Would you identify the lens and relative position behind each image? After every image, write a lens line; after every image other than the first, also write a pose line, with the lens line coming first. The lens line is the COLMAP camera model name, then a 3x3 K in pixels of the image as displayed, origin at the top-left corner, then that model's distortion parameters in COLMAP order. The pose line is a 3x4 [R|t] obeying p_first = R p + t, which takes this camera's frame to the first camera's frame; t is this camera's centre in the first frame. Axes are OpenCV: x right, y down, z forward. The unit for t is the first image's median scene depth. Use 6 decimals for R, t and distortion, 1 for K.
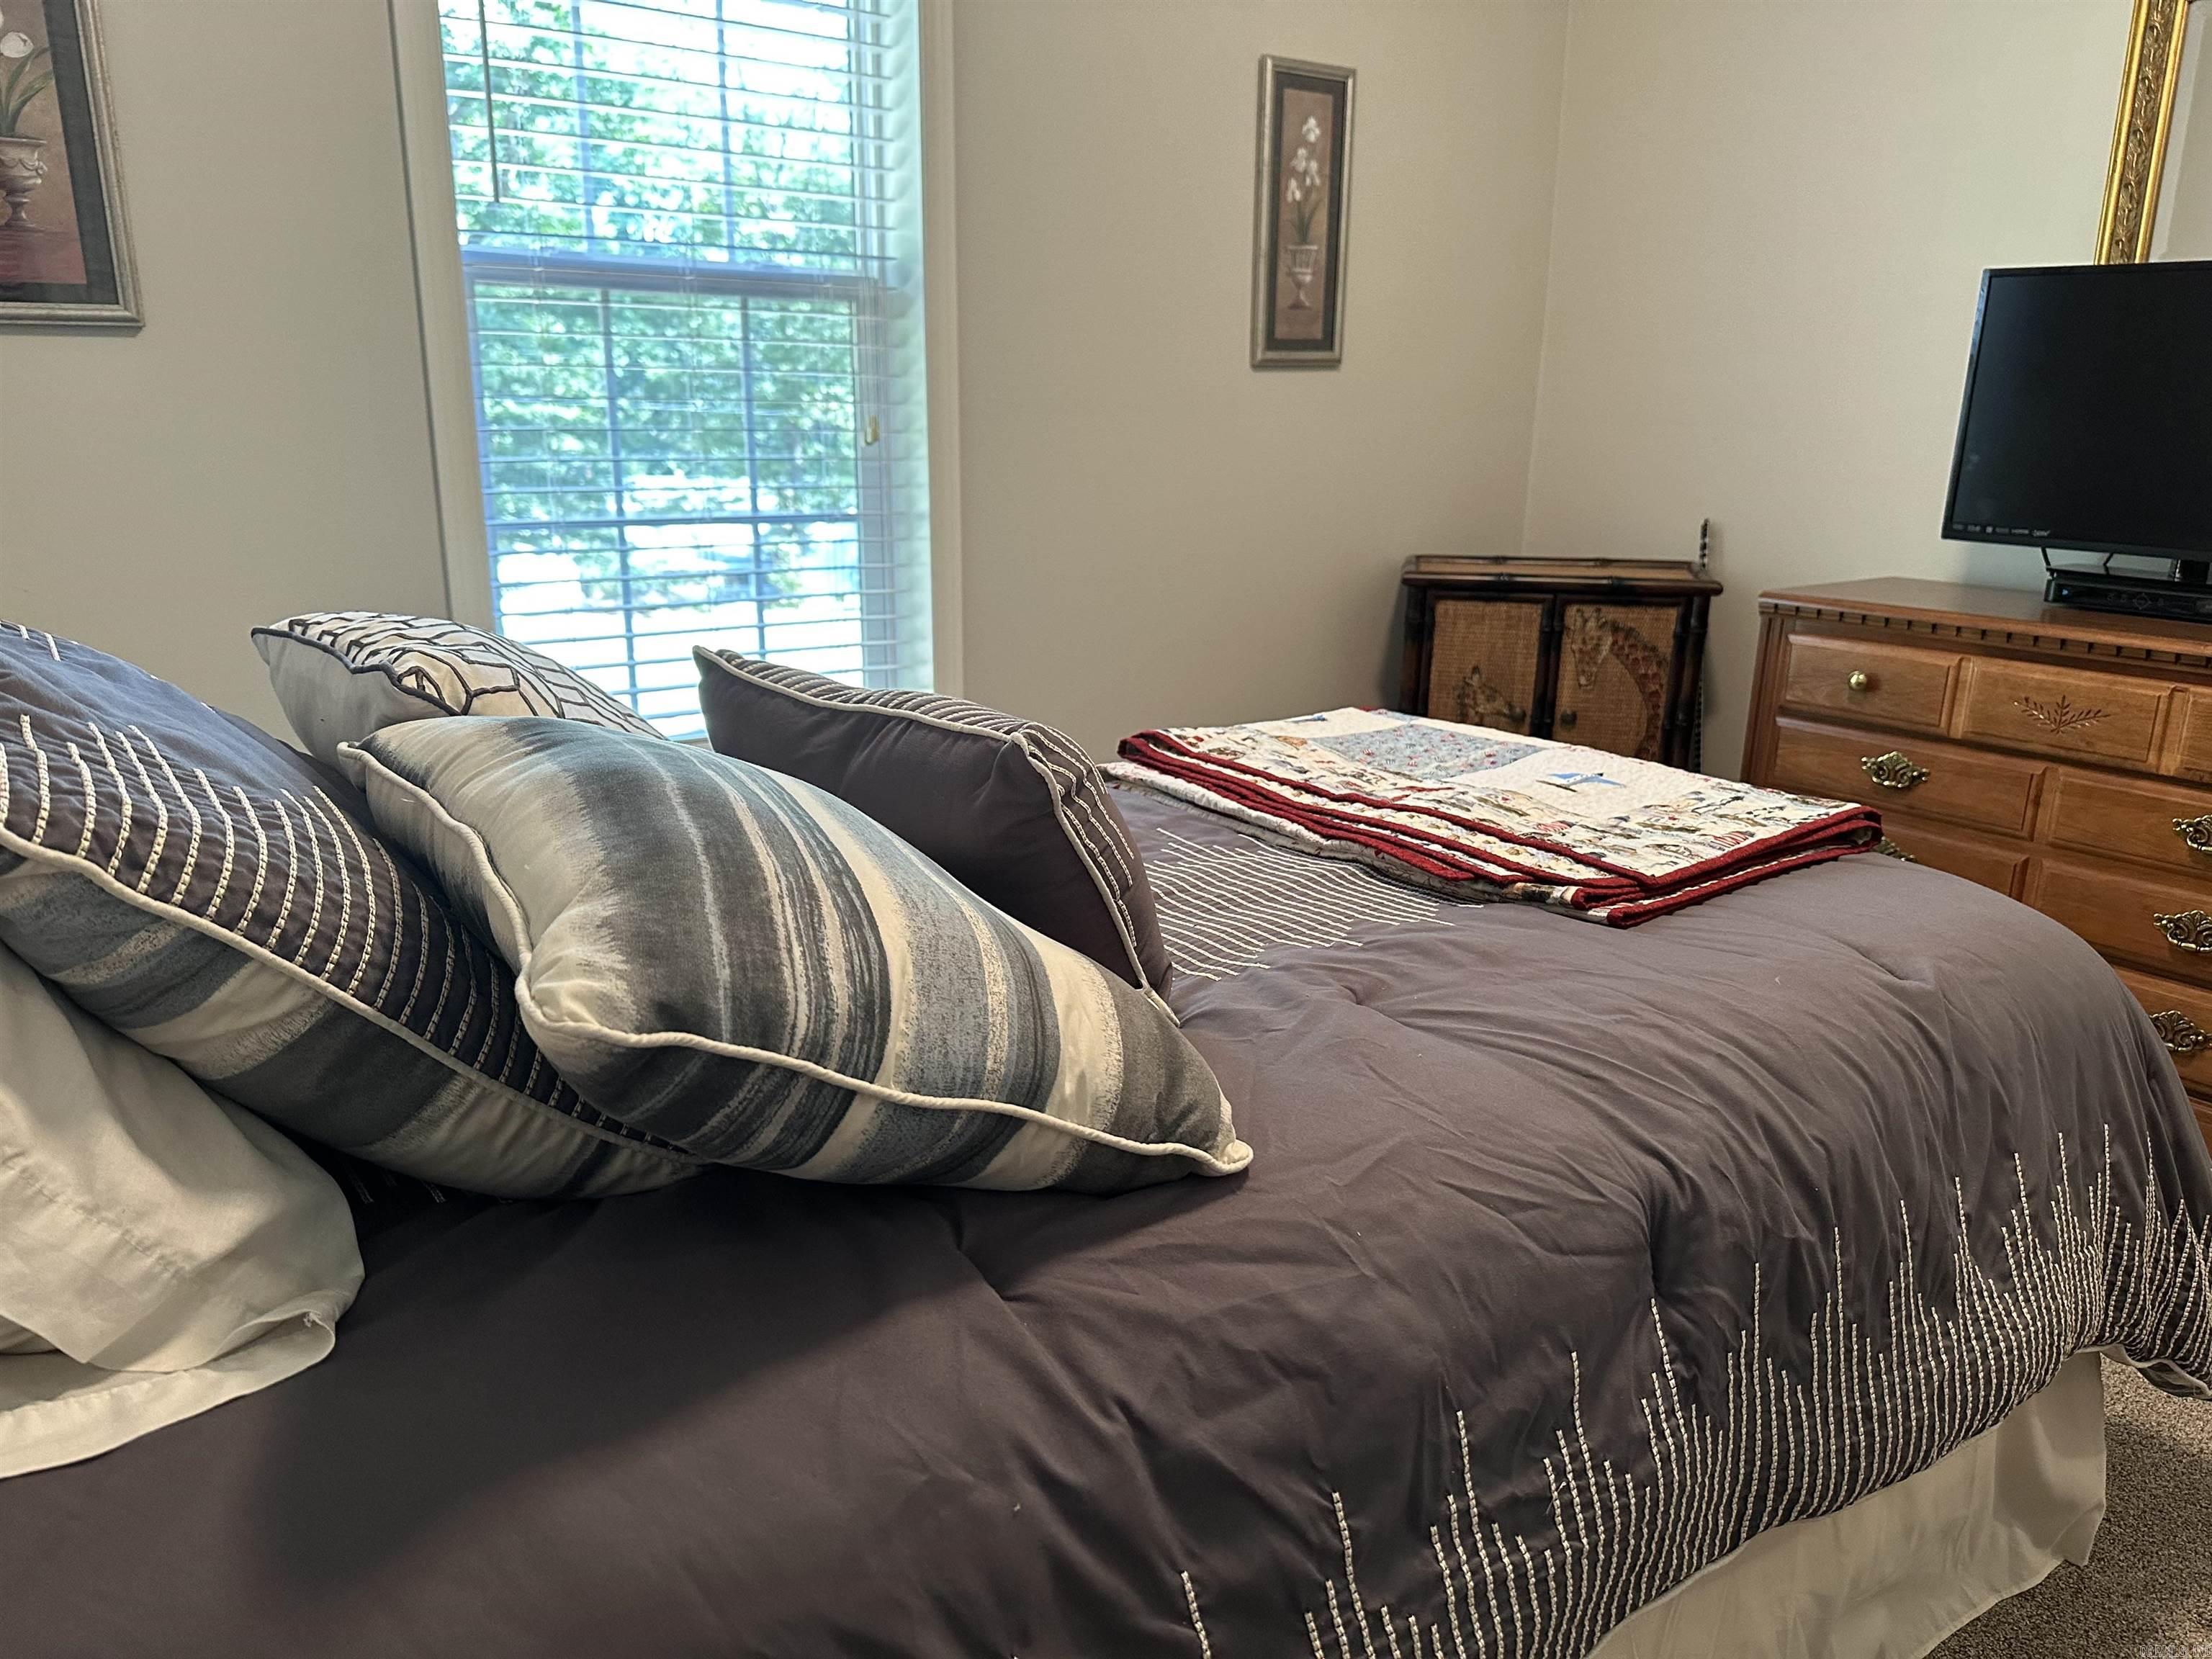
lens RADIAL K [[1559.5, 0, 1106.0], [0, 1559.5, 829.5], [0, 0, 1]] dist [0.006117, 0.001383]
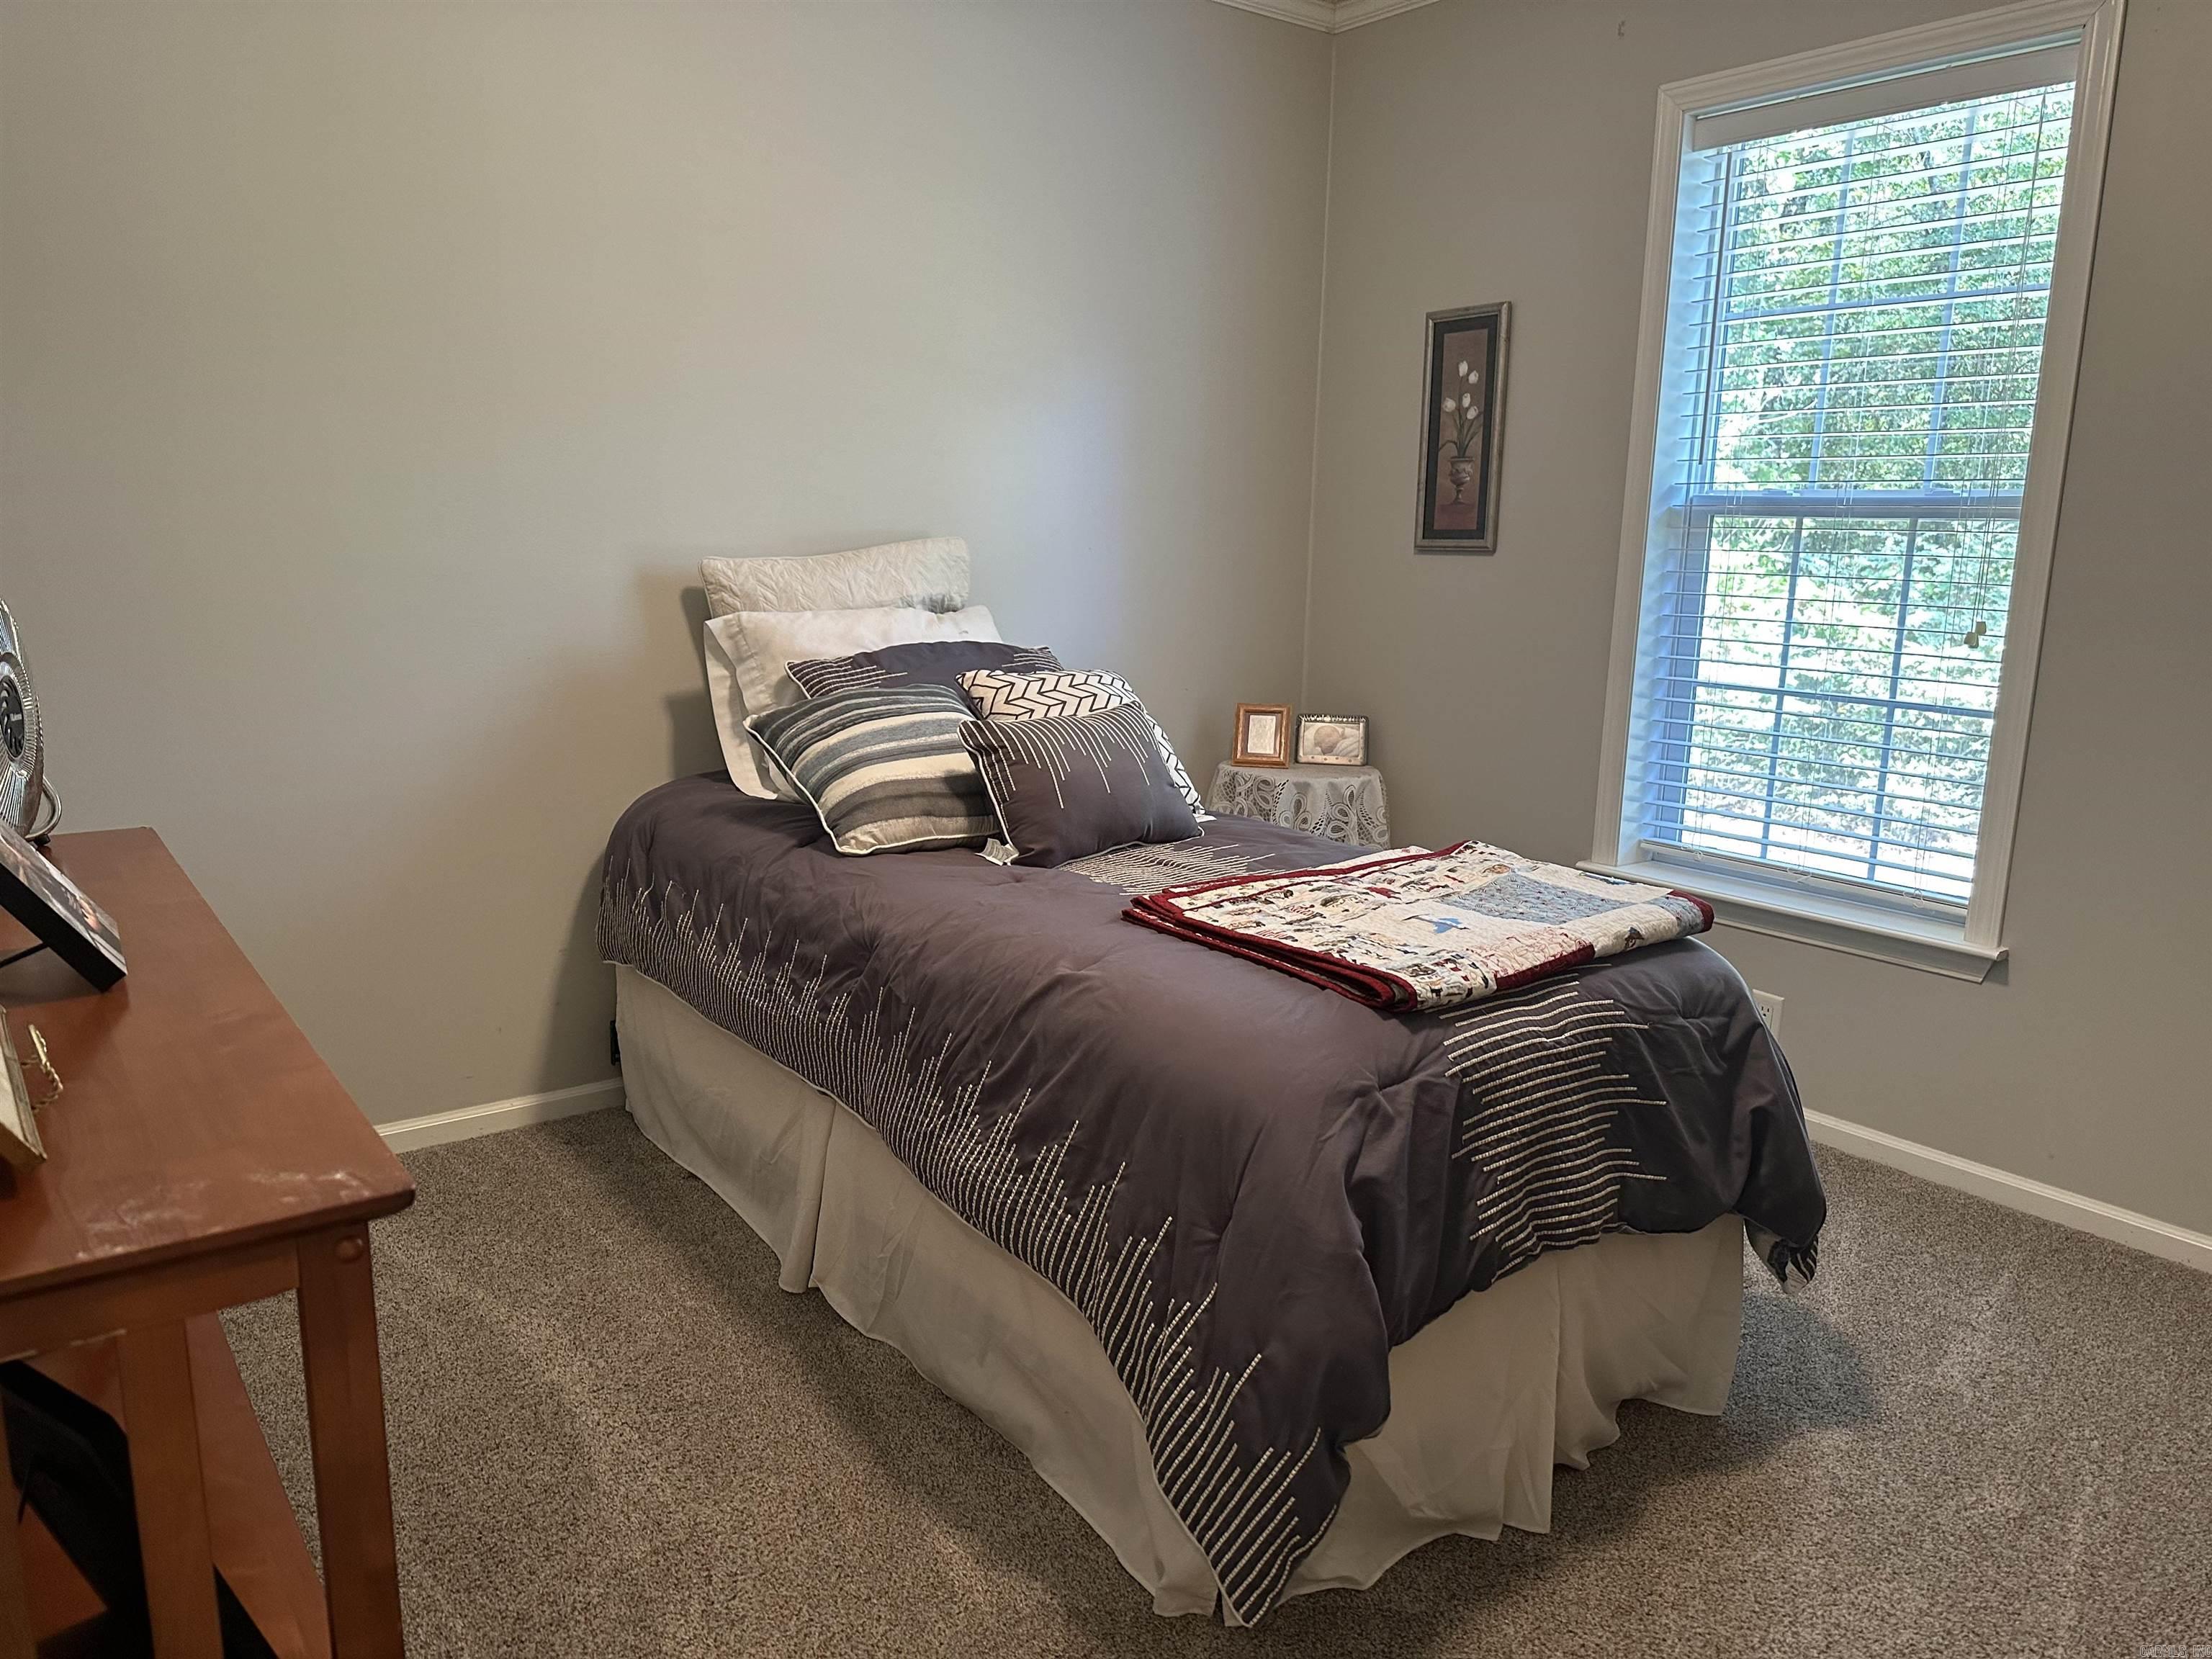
lens RADIAL K [[1559.5, 0, 1106.0], [0, 1559.5, 829.5], [0, 0, 1]] dist [0.006117, 0.001383]
pose [[0.012909, 0.198902, -0.979934, 1.514135], [-0.292206, 0.937987, 0.186538, -0.249240], [0.956268, 0.283935, 0.070229, 0.733282]]
